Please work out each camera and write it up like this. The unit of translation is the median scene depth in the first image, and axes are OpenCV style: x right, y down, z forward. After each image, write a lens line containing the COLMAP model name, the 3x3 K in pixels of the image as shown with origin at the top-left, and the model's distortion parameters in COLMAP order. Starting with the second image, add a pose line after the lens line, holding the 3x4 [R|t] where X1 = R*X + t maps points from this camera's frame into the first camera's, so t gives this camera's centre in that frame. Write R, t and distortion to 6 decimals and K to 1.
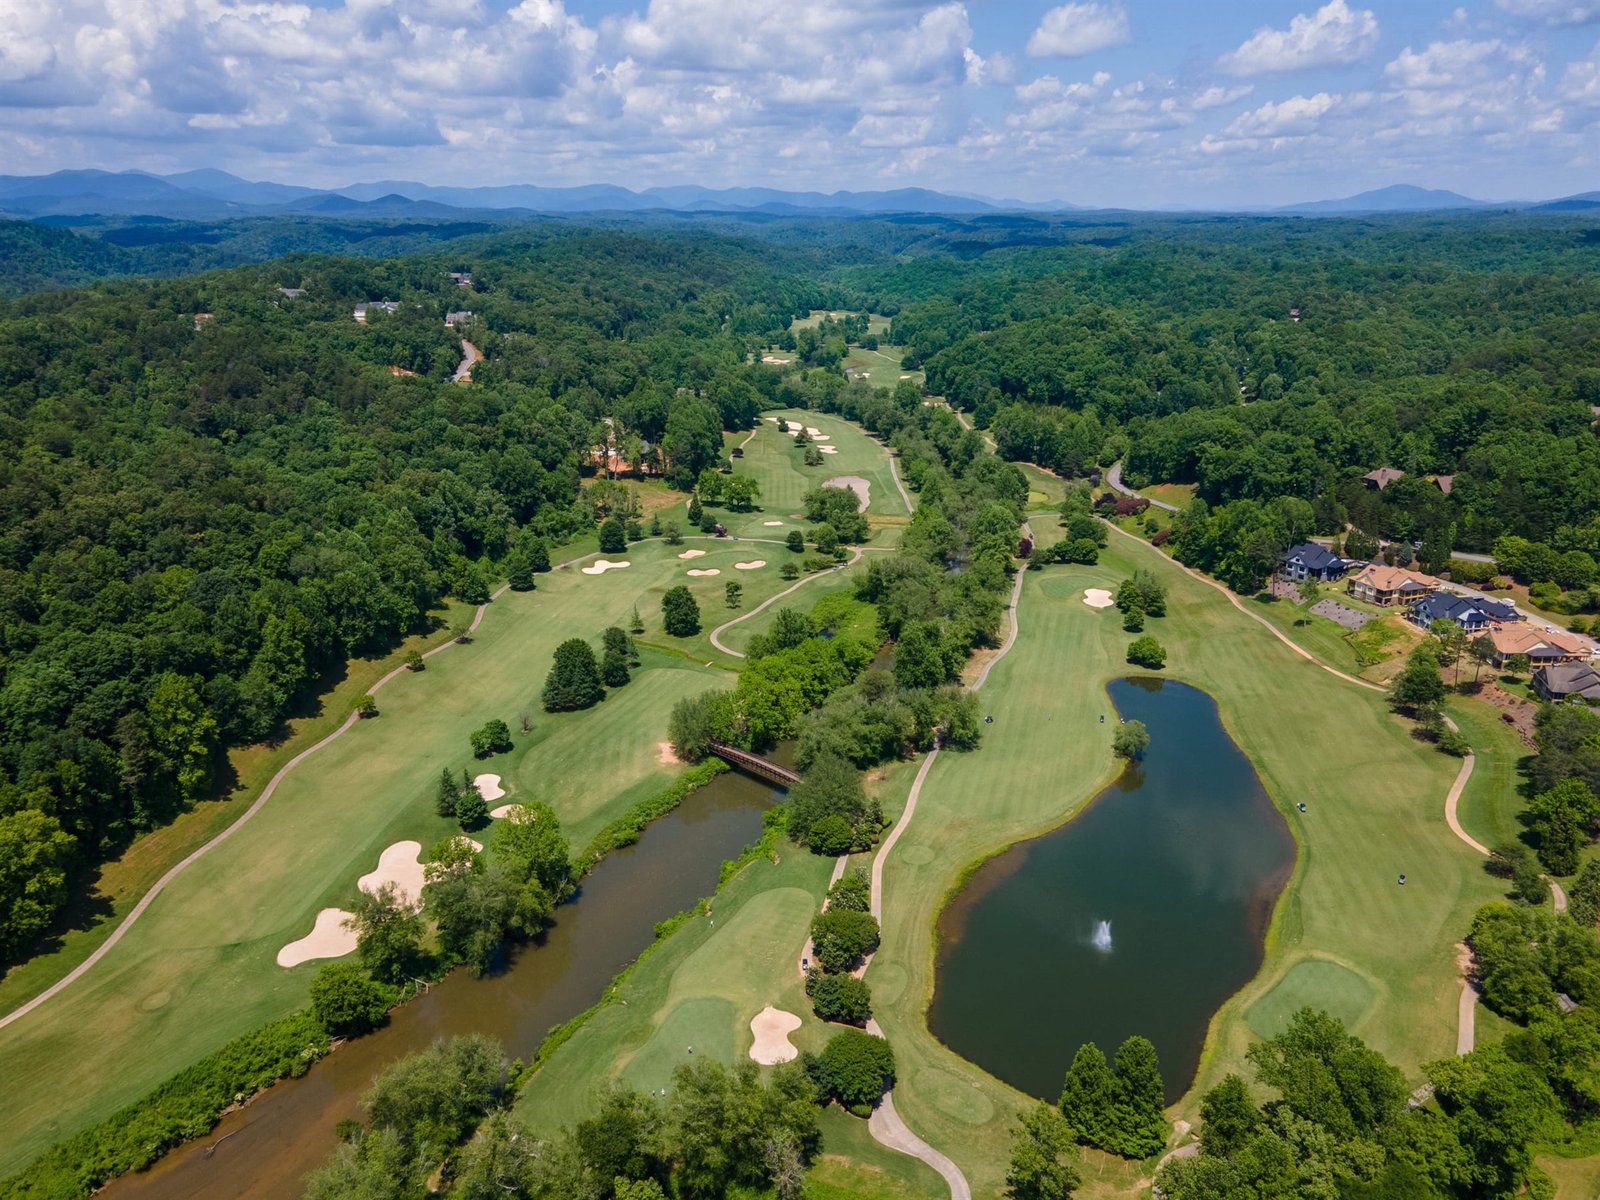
lens RADIAL K [[1198.4, 0, 800.0], [0, 1198.4, 600.0], [0, 0, 1]] dist [0.034824, 0.041021]
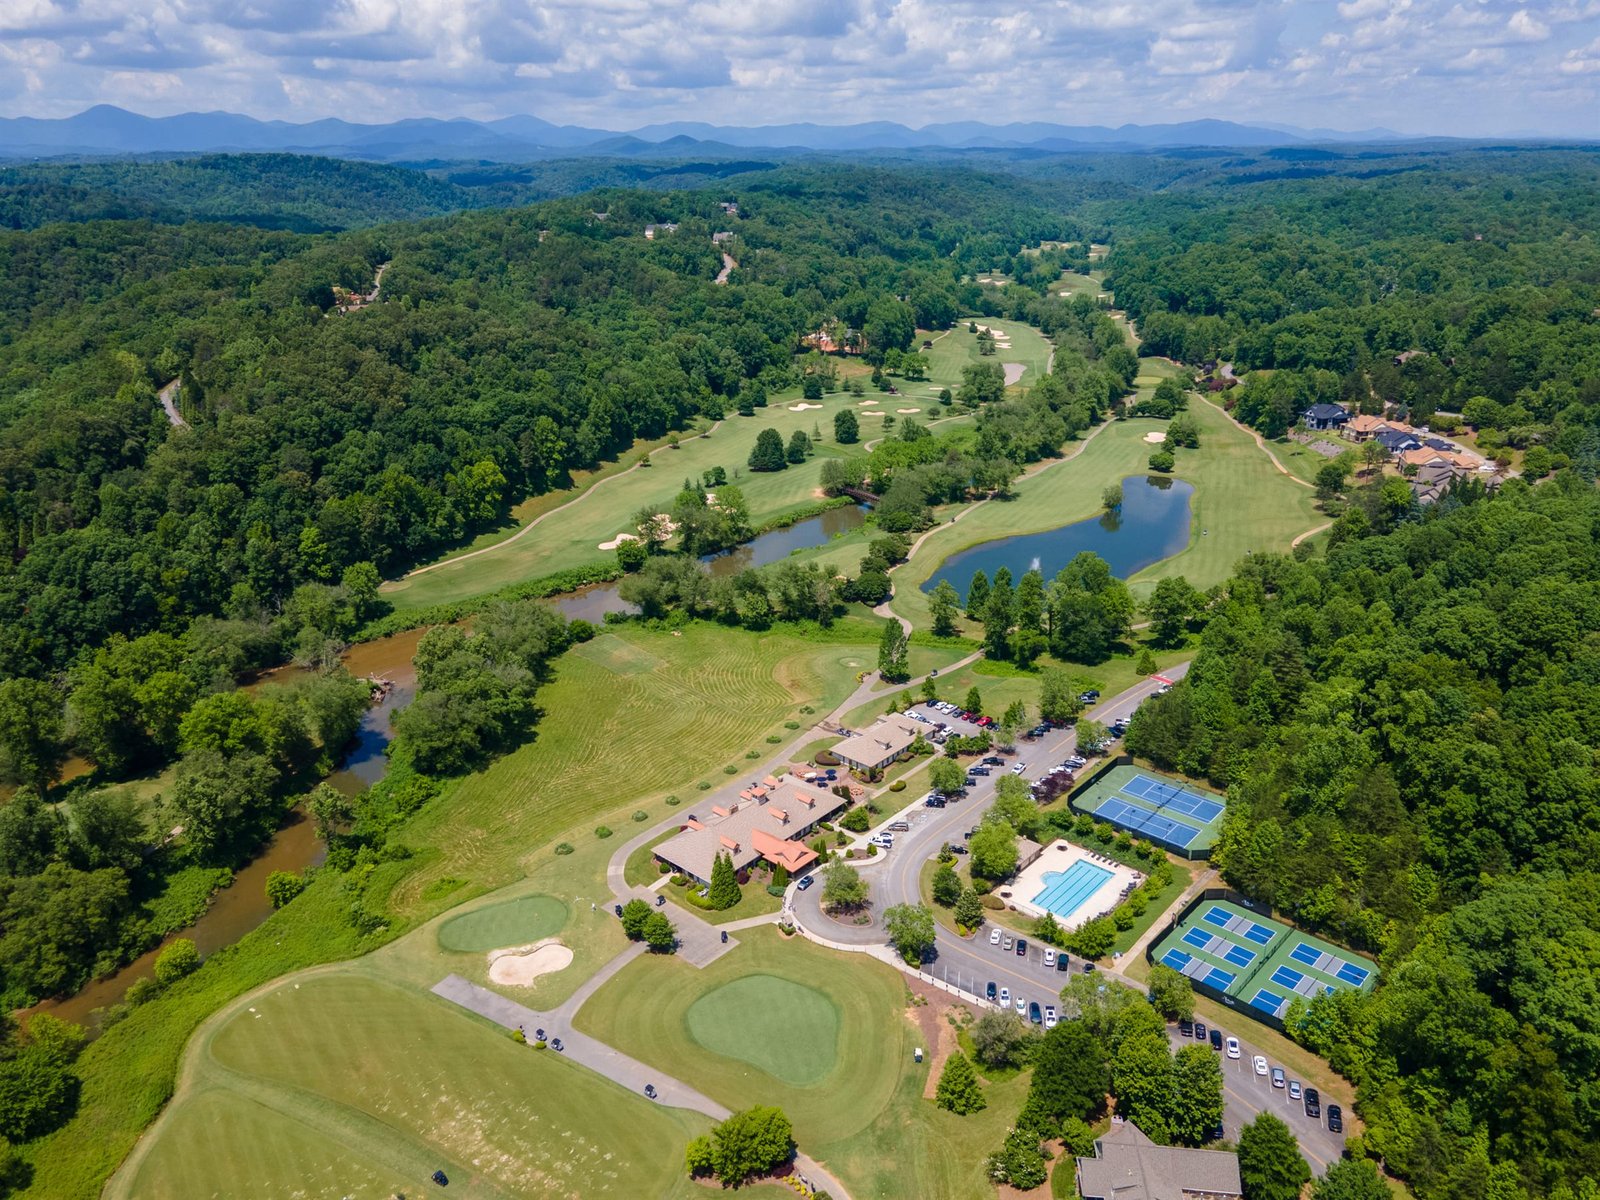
lens RADIAL K [[1198.4, 0, 800.0], [0, 1198.4, 600.0], [0, 0, 1]] dist [0.034824, 0.041021]
pose [[0.976364, 0.070950, -0.204153, 0.121713], [-0.061504, 0.996738, 0.052256, 0.112530], [0.207195, -0.038465, 0.977543, -0.350274]]
